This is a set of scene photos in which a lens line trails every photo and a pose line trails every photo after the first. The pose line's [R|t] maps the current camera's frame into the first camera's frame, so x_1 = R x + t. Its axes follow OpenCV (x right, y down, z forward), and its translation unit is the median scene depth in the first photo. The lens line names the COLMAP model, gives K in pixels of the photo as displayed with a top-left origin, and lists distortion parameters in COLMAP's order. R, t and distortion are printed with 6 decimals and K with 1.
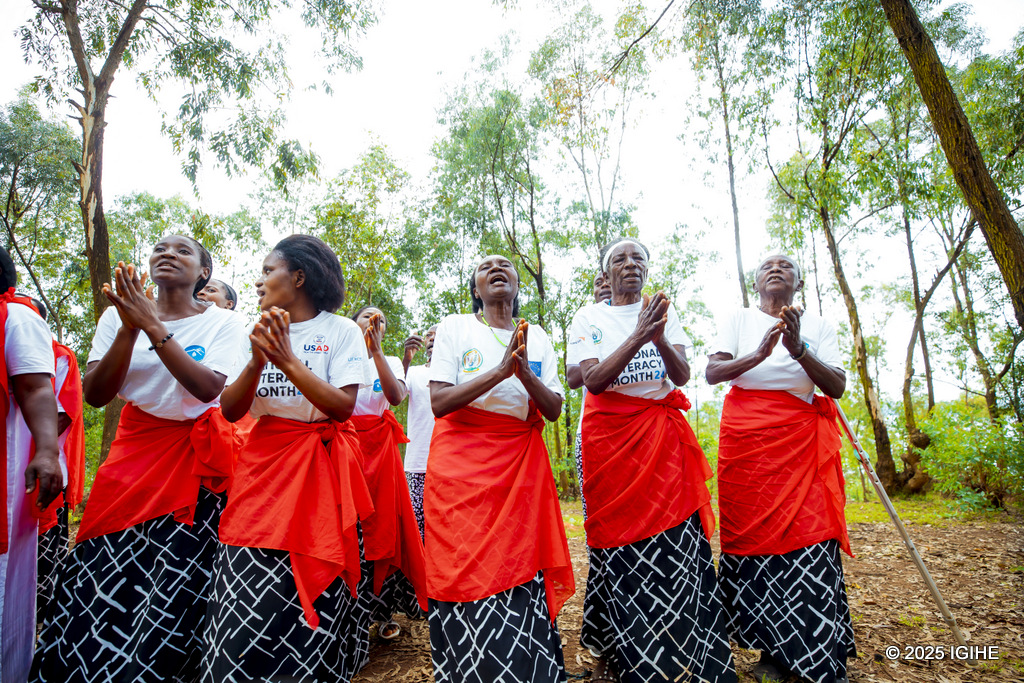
lens RADIAL K [[465.8, 0, 511.7], [0, 465.8, 359.1], [0, 0, 1]] dist [-0.033107, 0.008198]
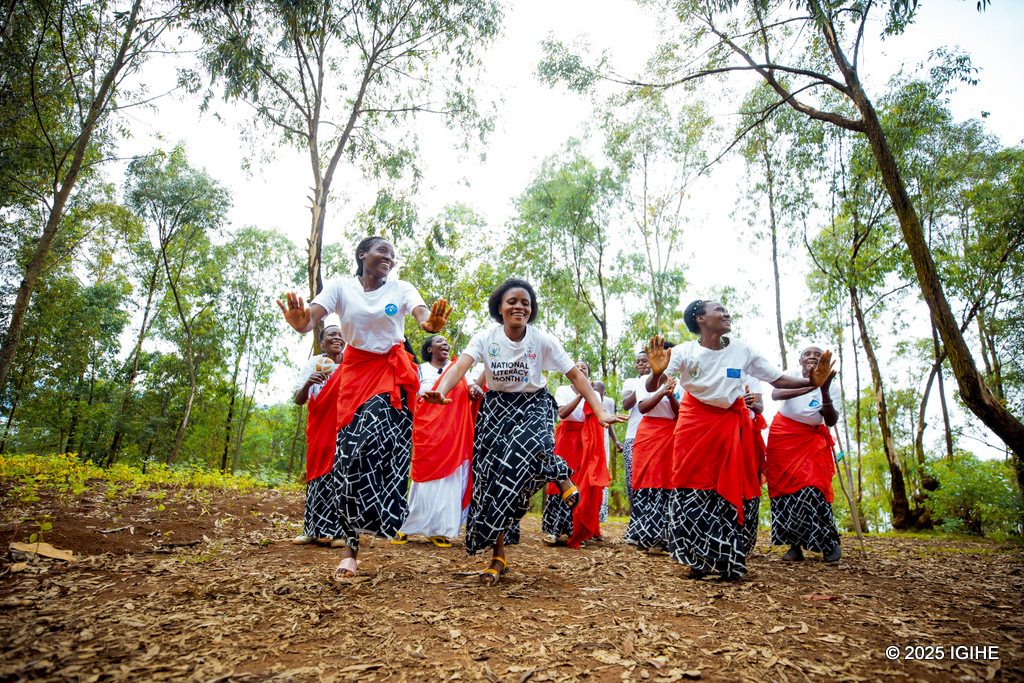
lens RADIAL K [[469.3, 0, 513.0], [0, 469.3, 350.5], [0, 0, 1]] dist [-0.041642, 0.012335]
pose [[0.996171, 0.061039, -0.062592, -0.111604], [-0.065482, 0.995283, -0.071578, -0.010361], [0.057927, 0.075402, 0.995469, -0.222000]]
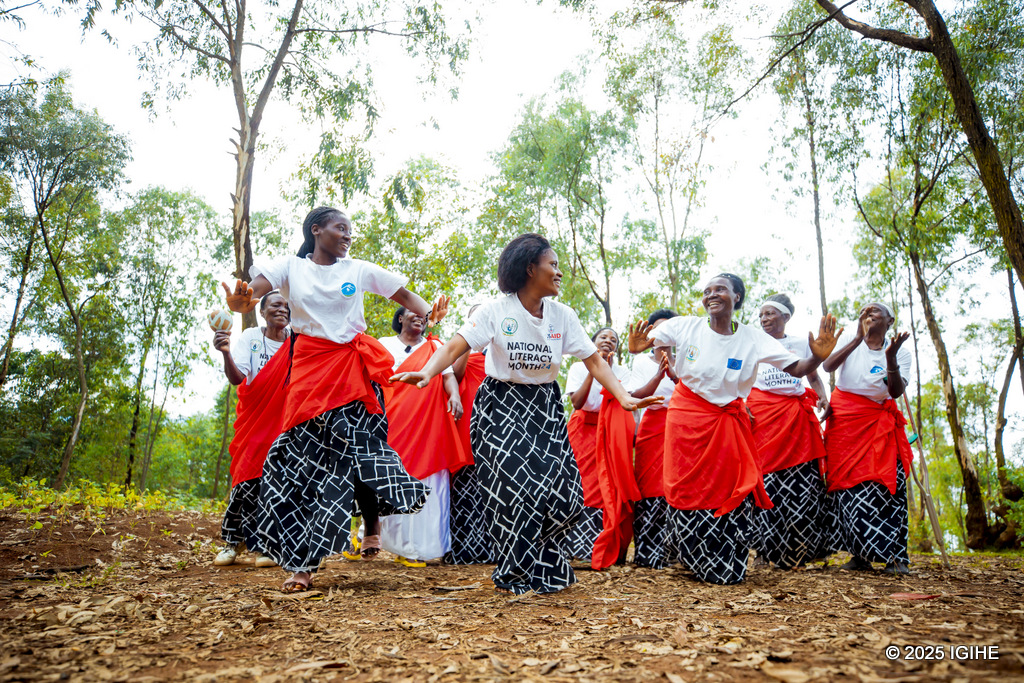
lens RADIAL K [[580.6, 0, 512.7], [0, 580.6, 351.0], [0, 0, 1]] dist [-0.023633, 0.015123]
pose [[0.998452, 0.047657, -0.028677, -0.115807], [-0.049474, 0.996567, -0.066387, 0.008271], [0.025415, 0.067703, 0.997382, -0.210830]]
